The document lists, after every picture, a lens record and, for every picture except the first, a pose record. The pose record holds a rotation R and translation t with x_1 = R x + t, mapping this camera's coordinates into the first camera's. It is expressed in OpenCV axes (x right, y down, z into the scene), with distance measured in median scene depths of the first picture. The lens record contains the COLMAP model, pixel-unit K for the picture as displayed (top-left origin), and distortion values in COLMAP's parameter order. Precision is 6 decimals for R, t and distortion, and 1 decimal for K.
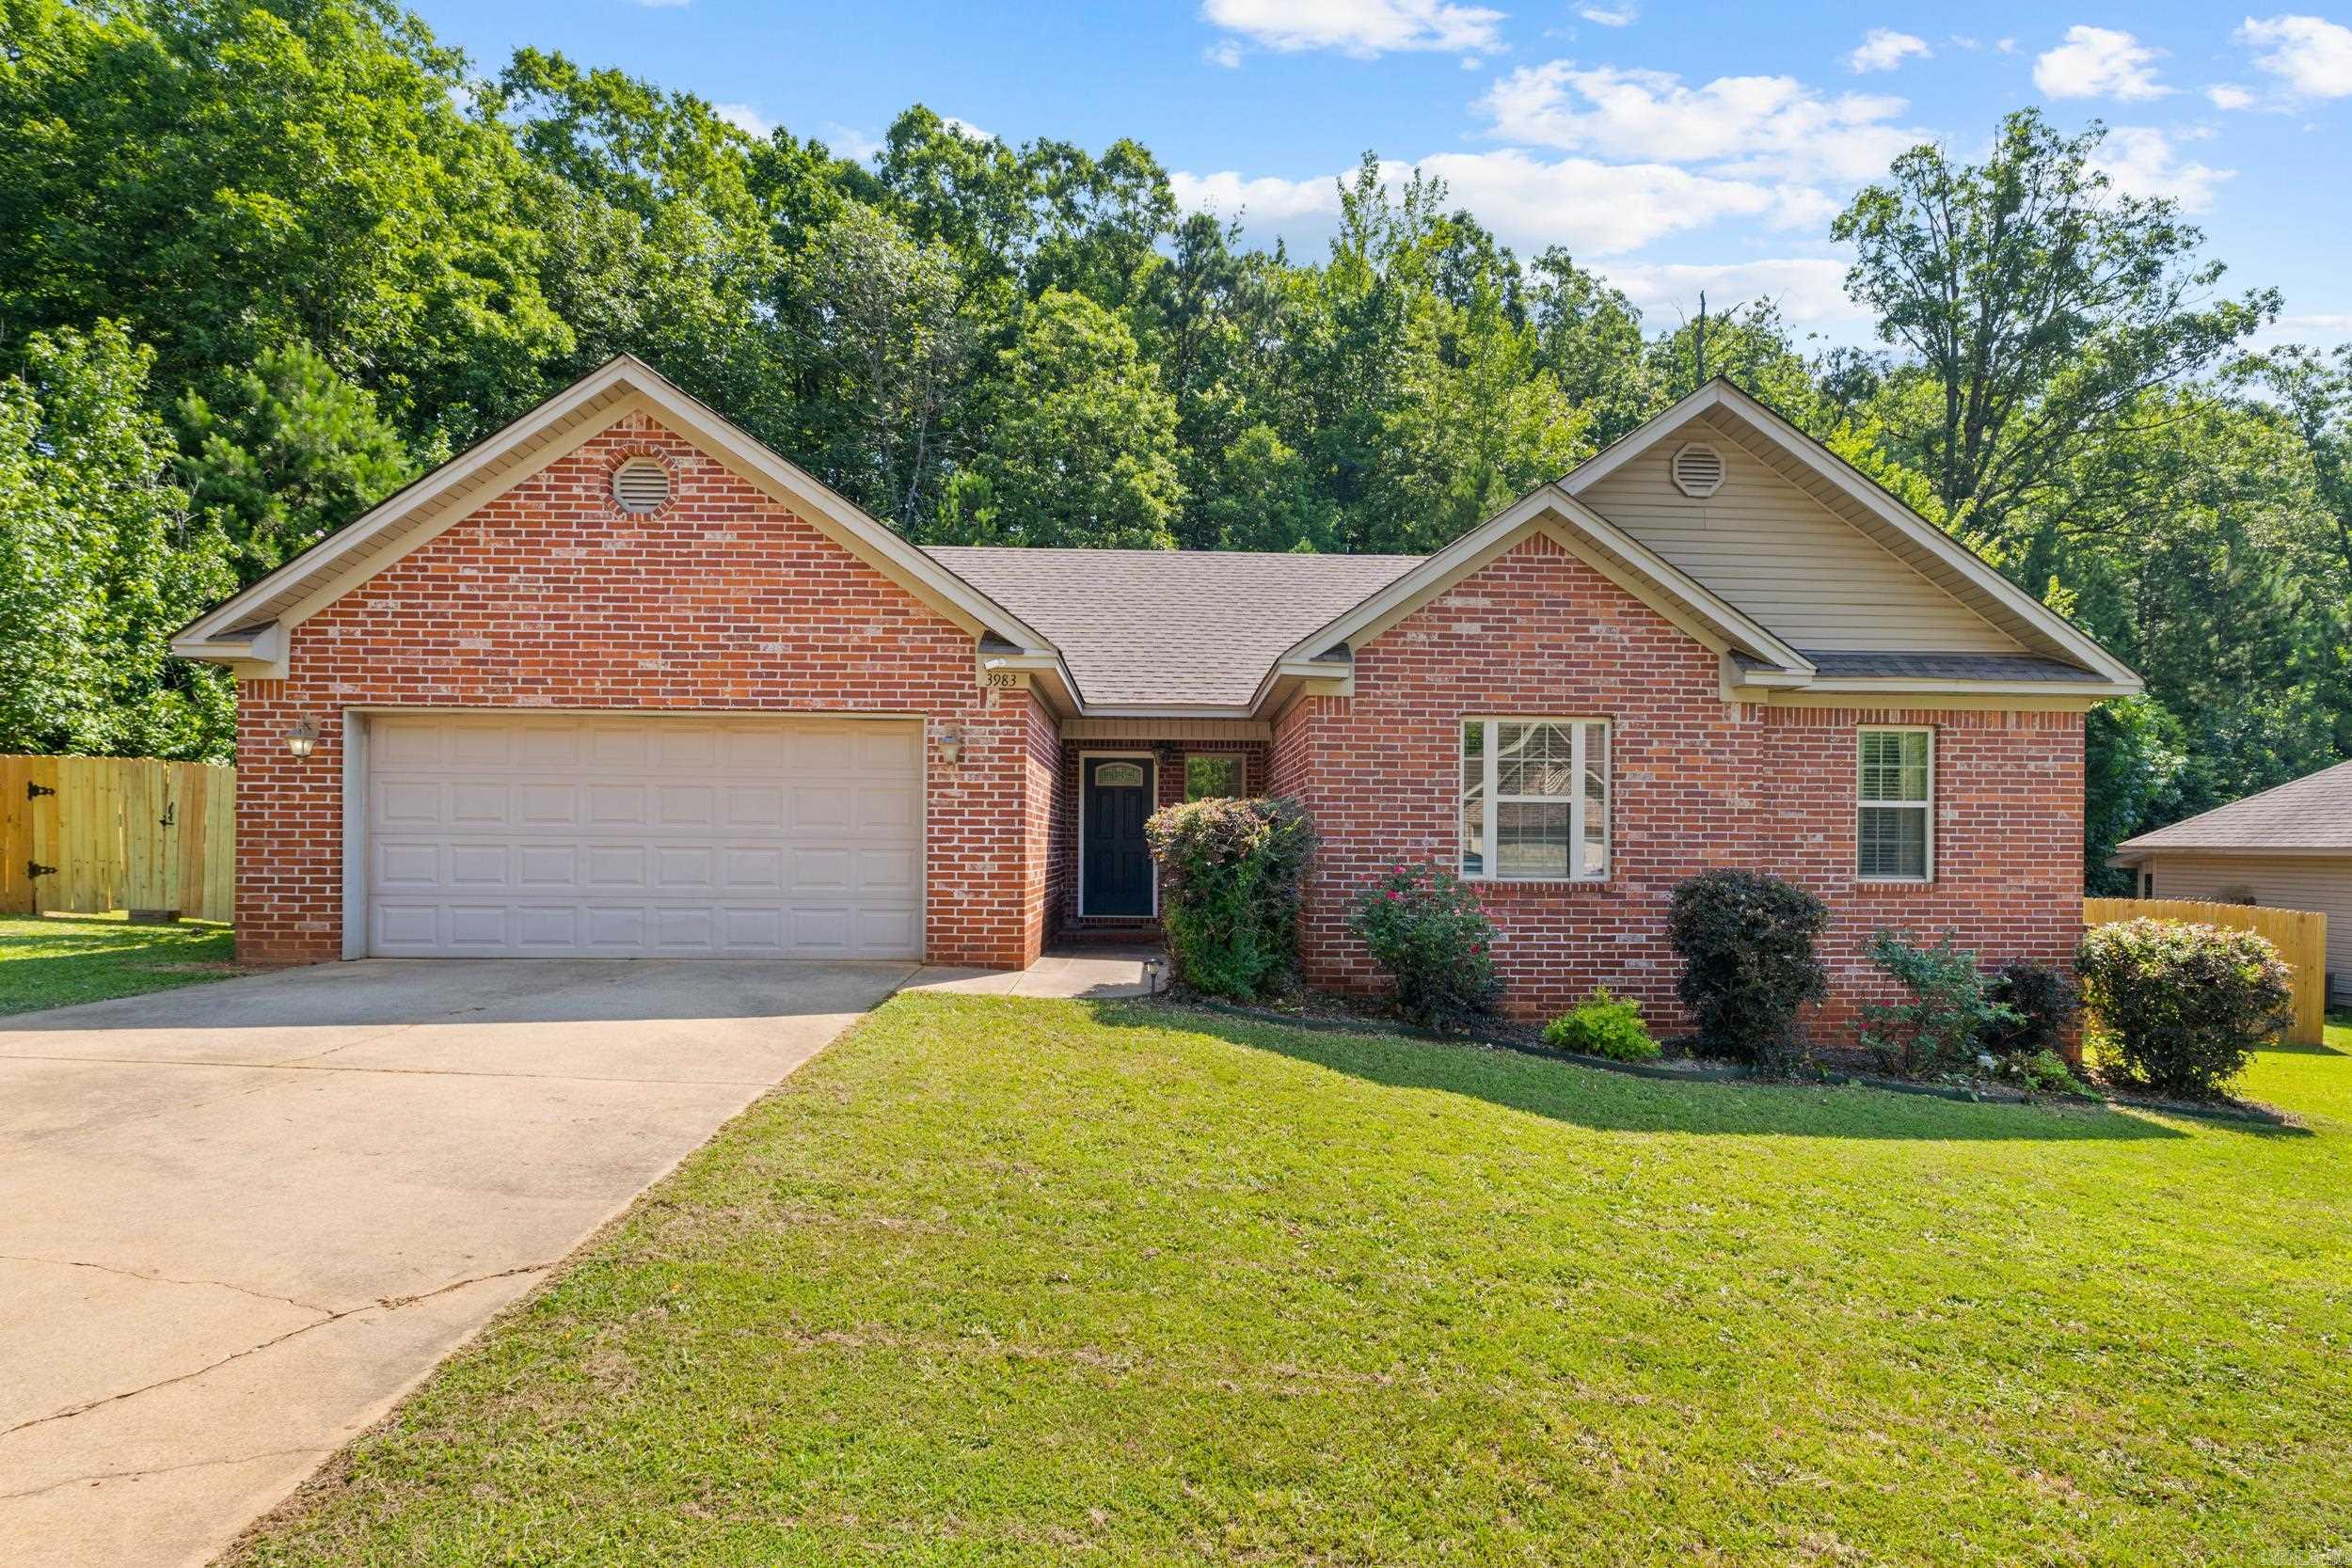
lens RADIAL K [[1112.1, 0, 1175.0], [0, 1112.1, 842.6], [0, 0, 1]] dist [-0.008762, 0.000133]
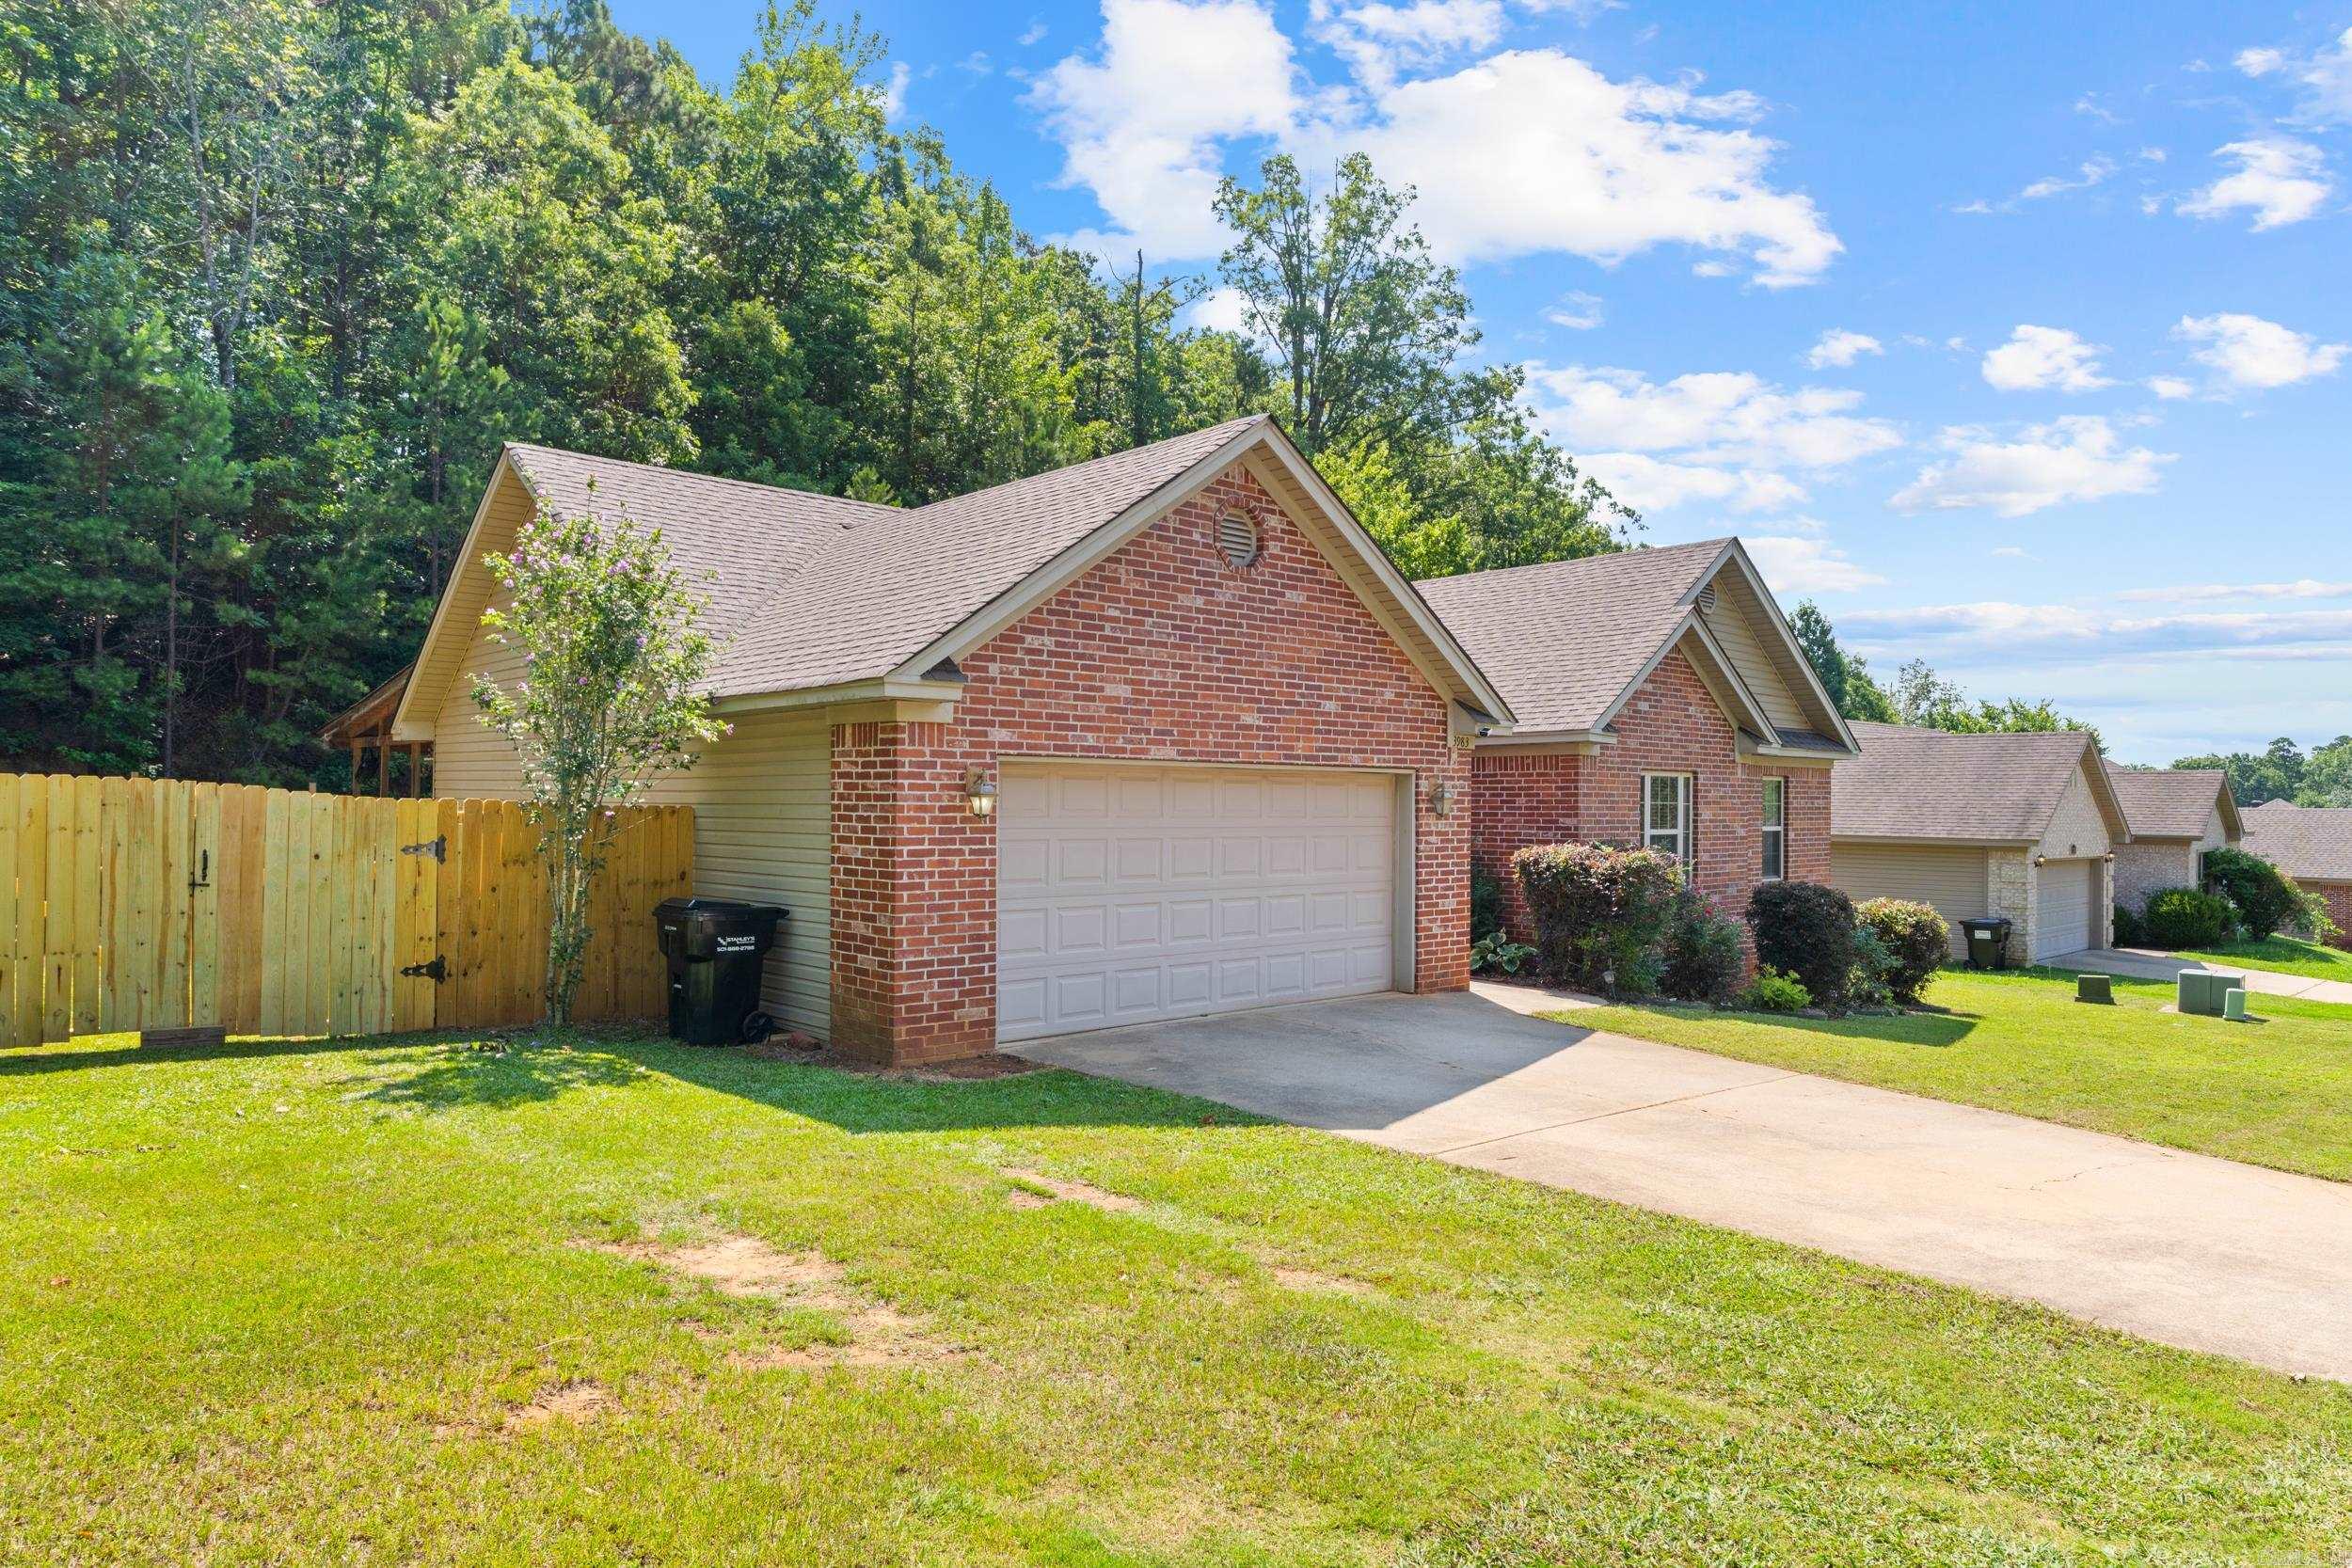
lens RADIAL K [[1463.4, 0, 1176.0], [0, 1463.4, 784.0], [0, 0, 1]] dist [-0.020341, -0.000456]
pose [[0.752039, 0.003531, 0.659109, -1.396651], [-0.003127, 0.999994, -0.001790, -0.099145], [-0.659111, -0.000715, 0.752046, 0.050008]]
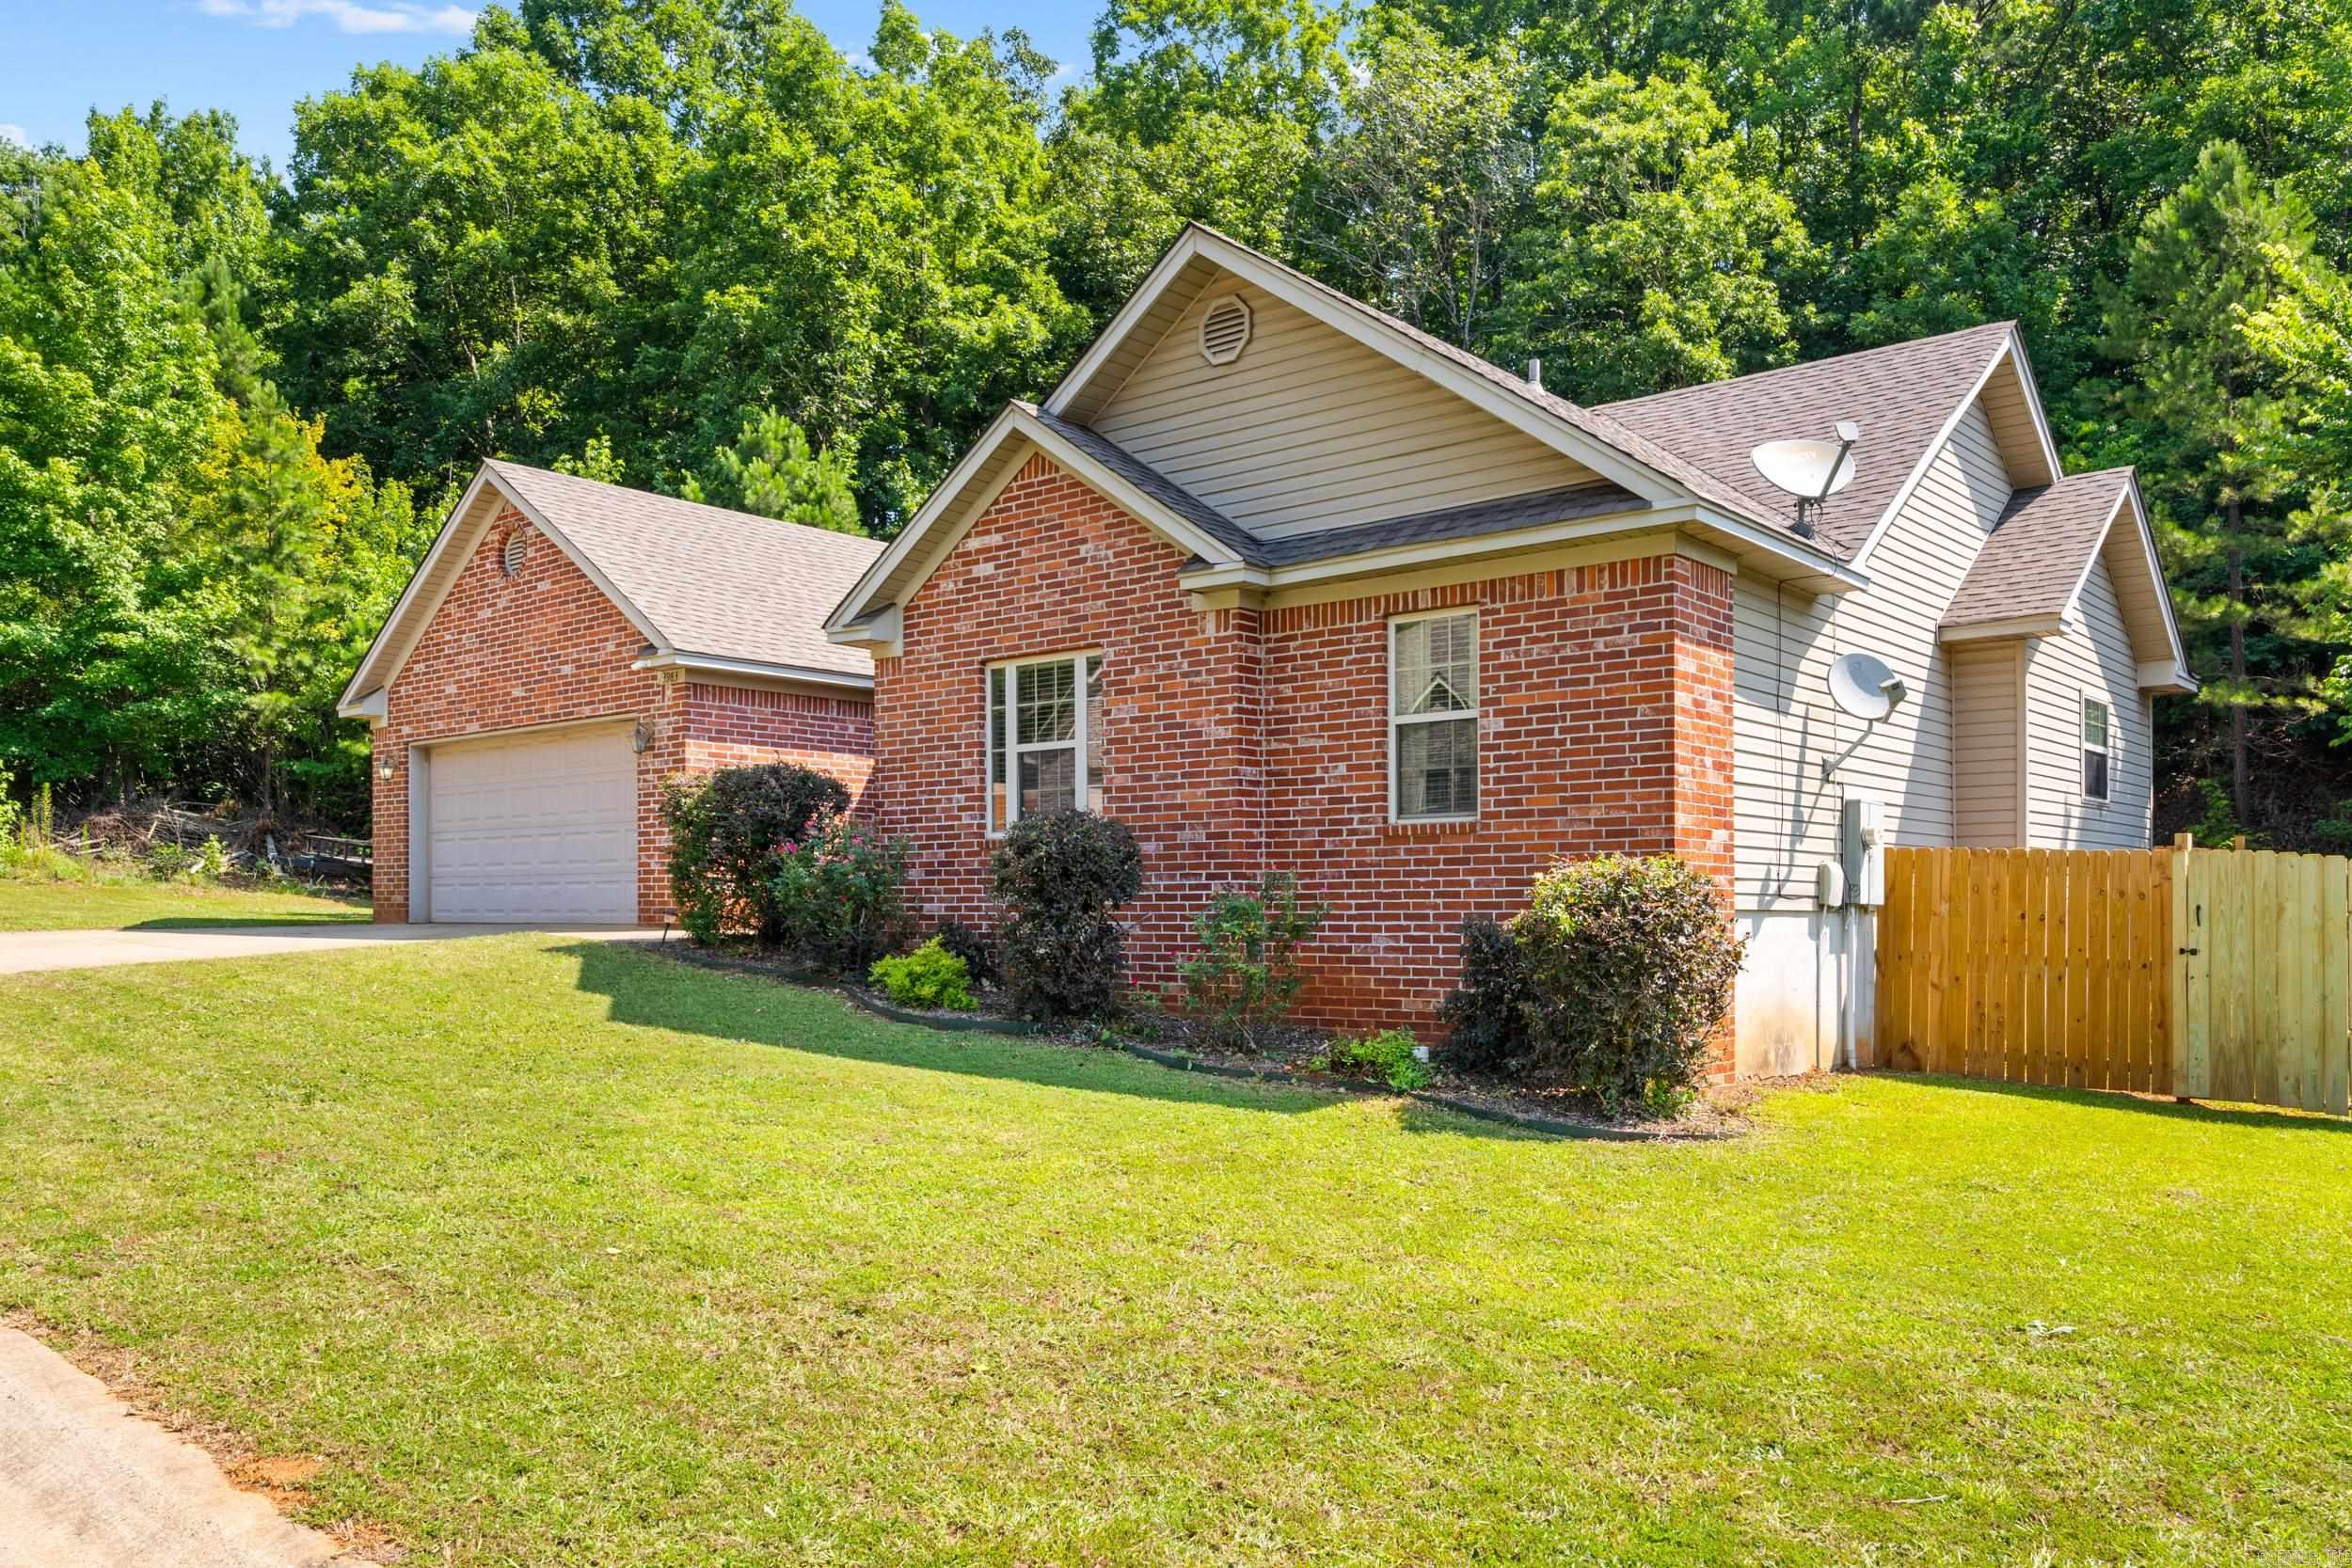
lens RADIAL K [[1702.8, 0, 1177.5], [0, 1702.8, 878.9], [0, 0, 1]] dist [0.001469, 0.001821]
pose [[0.743908, -0.021776, -0.667927, 1.414820], [0.014082, 0.999758, -0.016911, 0.100111], [0.668133, 0.003175, 0.744035, 0.043696]]
